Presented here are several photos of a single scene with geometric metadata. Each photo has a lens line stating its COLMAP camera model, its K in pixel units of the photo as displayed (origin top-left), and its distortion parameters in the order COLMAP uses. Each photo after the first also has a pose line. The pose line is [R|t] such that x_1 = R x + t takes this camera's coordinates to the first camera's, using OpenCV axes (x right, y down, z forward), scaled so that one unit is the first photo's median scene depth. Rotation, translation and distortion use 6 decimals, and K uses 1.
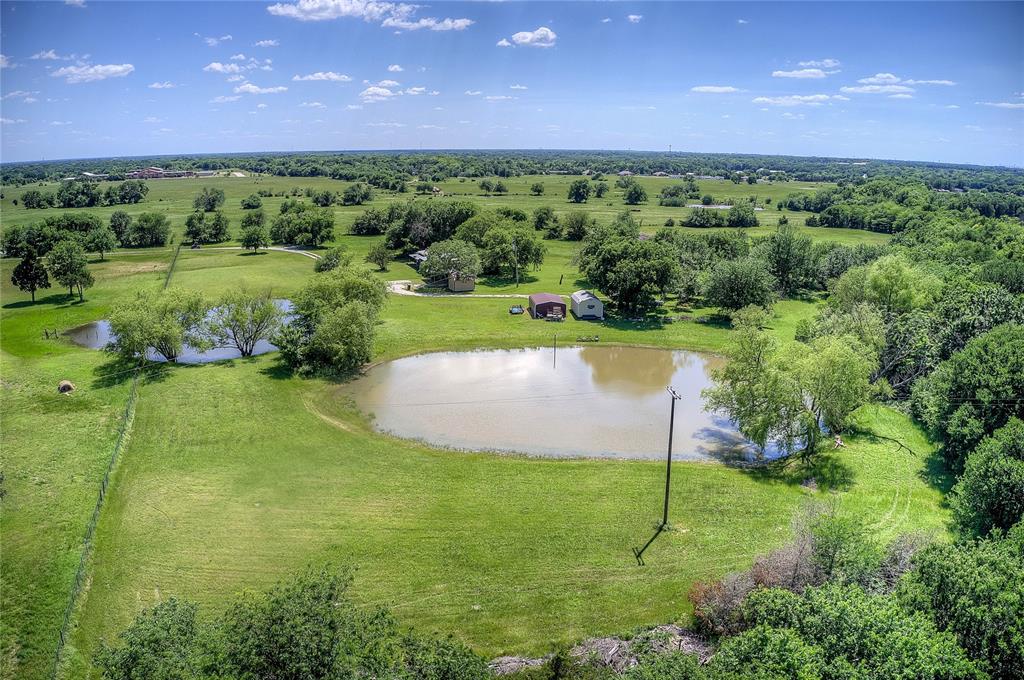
lens RADIAL K [[802.7, 0, 512.0], [0, 802.7, 340.0], [0, 0, 1]] dist [-0.187815, 0.037660]
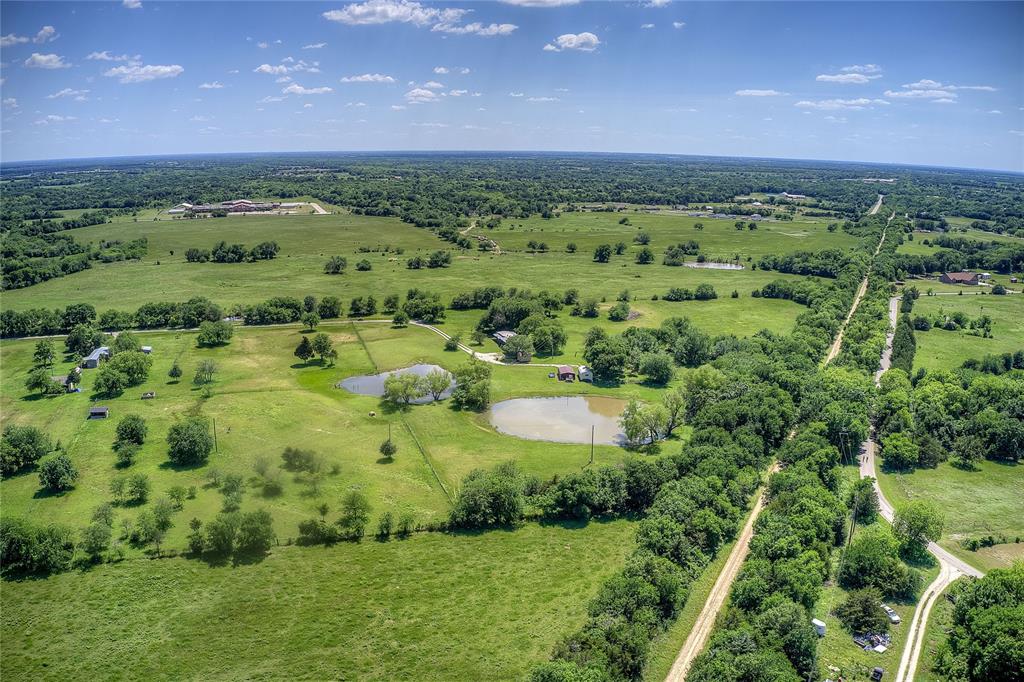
lens RADIAL K [[802.7, 0, 512.0], [0, 802.7, 341.0], [0, 0, 1]] dist [-0.187815, 0.037660]
pose [[0.998689, 0.015452, -0.048808, 0.001508], [-0.015376, 0.999880, 0.001941, -0.061999], [0.048832, -0.001188, 0.998806, -0.524850]]
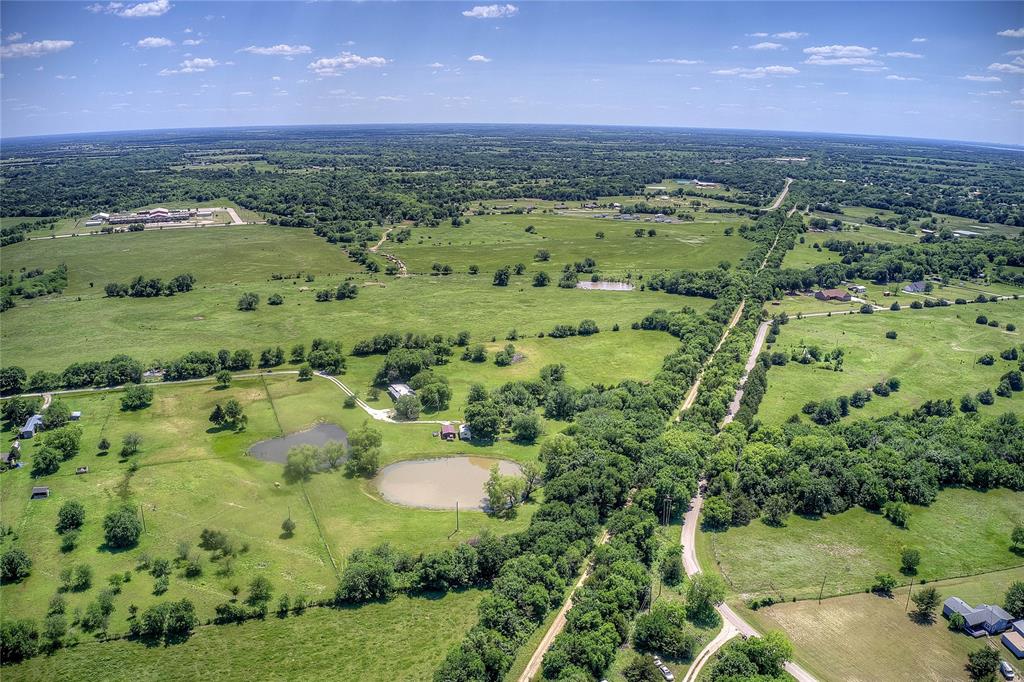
lens RADIAL K [[804.5, 0, 511.6], [0, 804.5, 337.1], [0, 0, 1]] dist [-0.182040, 0.028195]
pose [[0.999125, -0.009341, 0.040772, 0.066321], [0.008031, 0.999450, 0.032174, -0.193360], [-0.041050, -0.031819, 0.998650, -0.668800]]
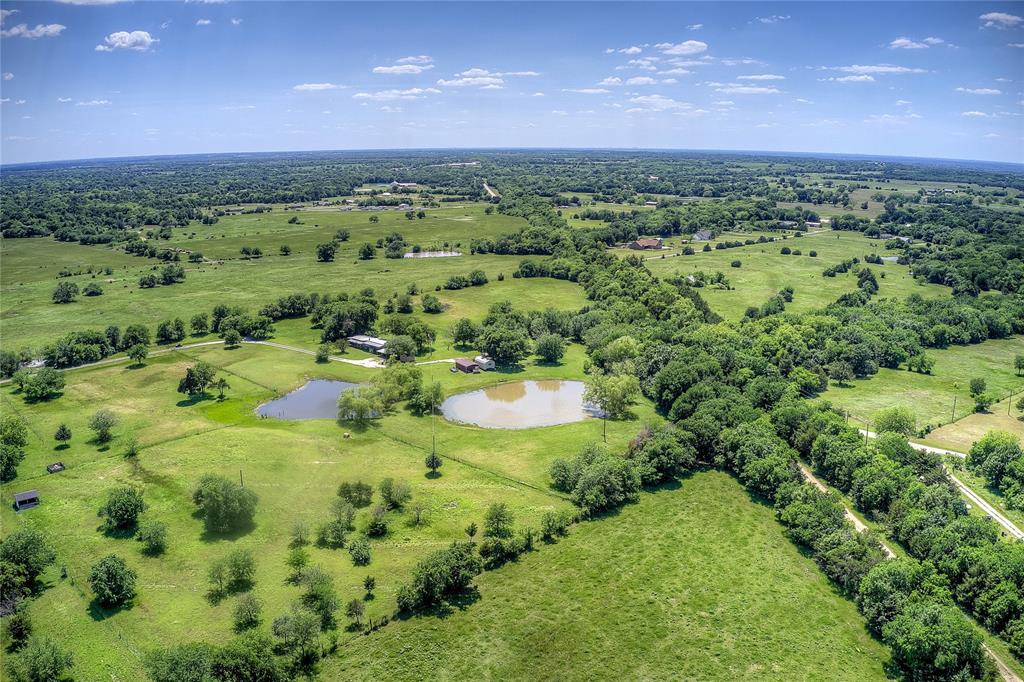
lens RADIAL K [[800.4, 0, 512.0], [0, 800.4, 341.0], [0, 0, 1]] dist [-0.181026, 0.026159]
pose [[0.885067, -0.118561, 0.450111, -0.383202], [0.115030, 0.992735, 0.035302, -0.081355], [-0.451026, 0.020531, 0.892275, -0.453896]]
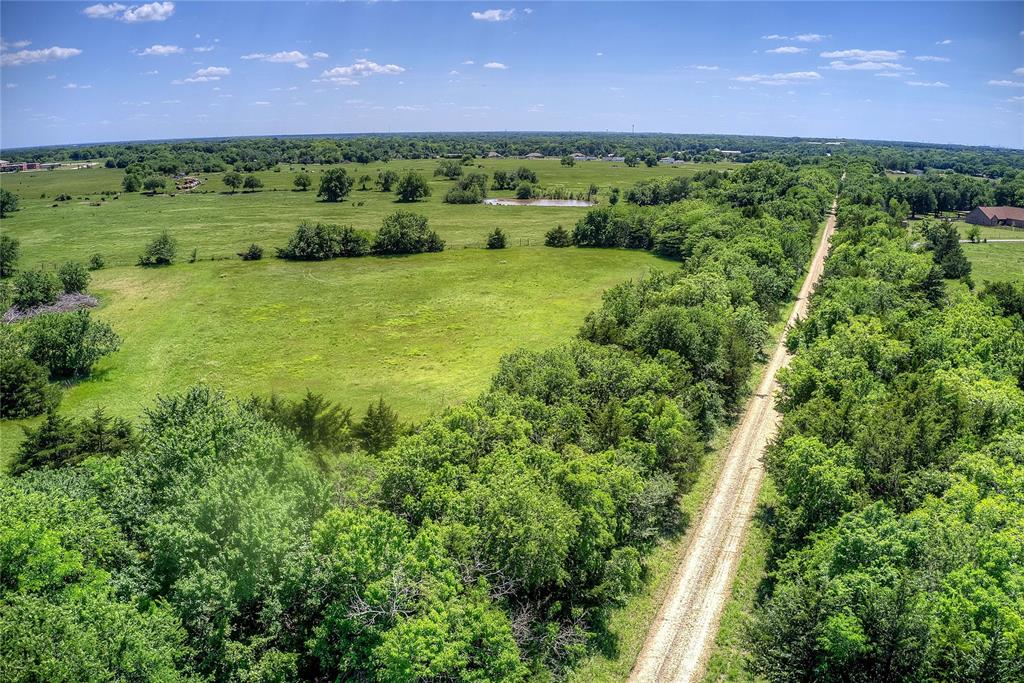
lens RADIAL K [[802.7, 0, 512.0], [0, 802.7, 341.5], [0, 0, 1]] dist [-0.187815, 0.037660]
pose [[0.999848, -0.009635, 0.014556, 0.361615], [0.009298, 0.999691, 0.023044, -0.095207], [-0.014774, -0.022905, 0.999628, 0.443620]]
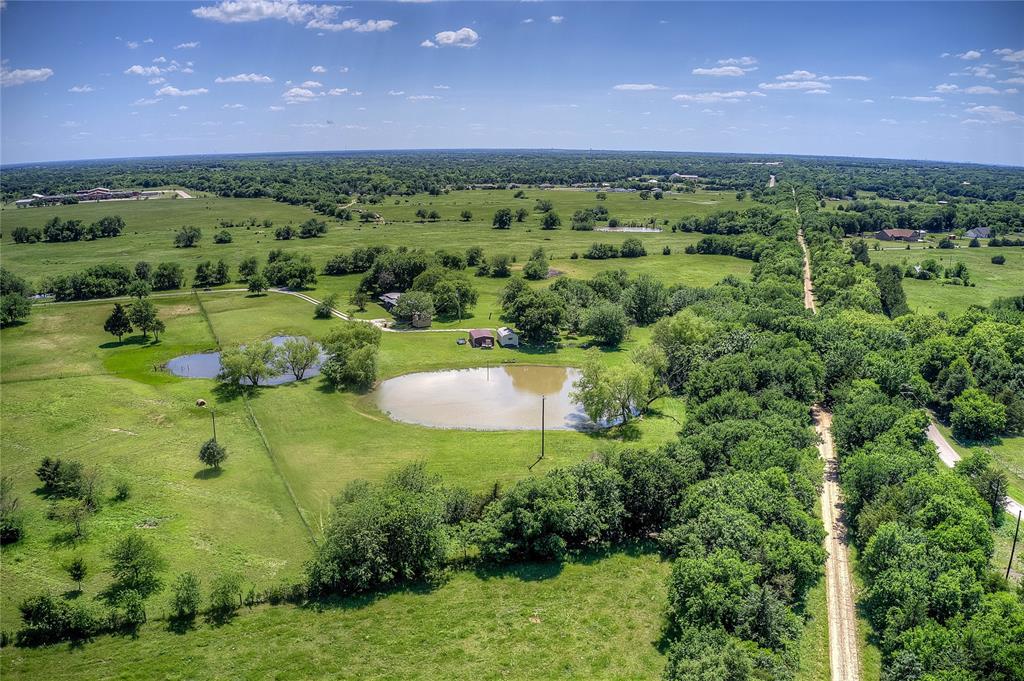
lens RADIAL K [[800.4, 0, 512.0], [0, 800.4, 340.5], [0, 0, 1]] dist [-0.181026, 0.026159]
pose [[0.995645, -0.026371, 0.089414, -0.016732], [0.026080, 0.999650, 0.004423, -0.020892], [-0.089500, -0.002072, 0.995985, -0.249063]]
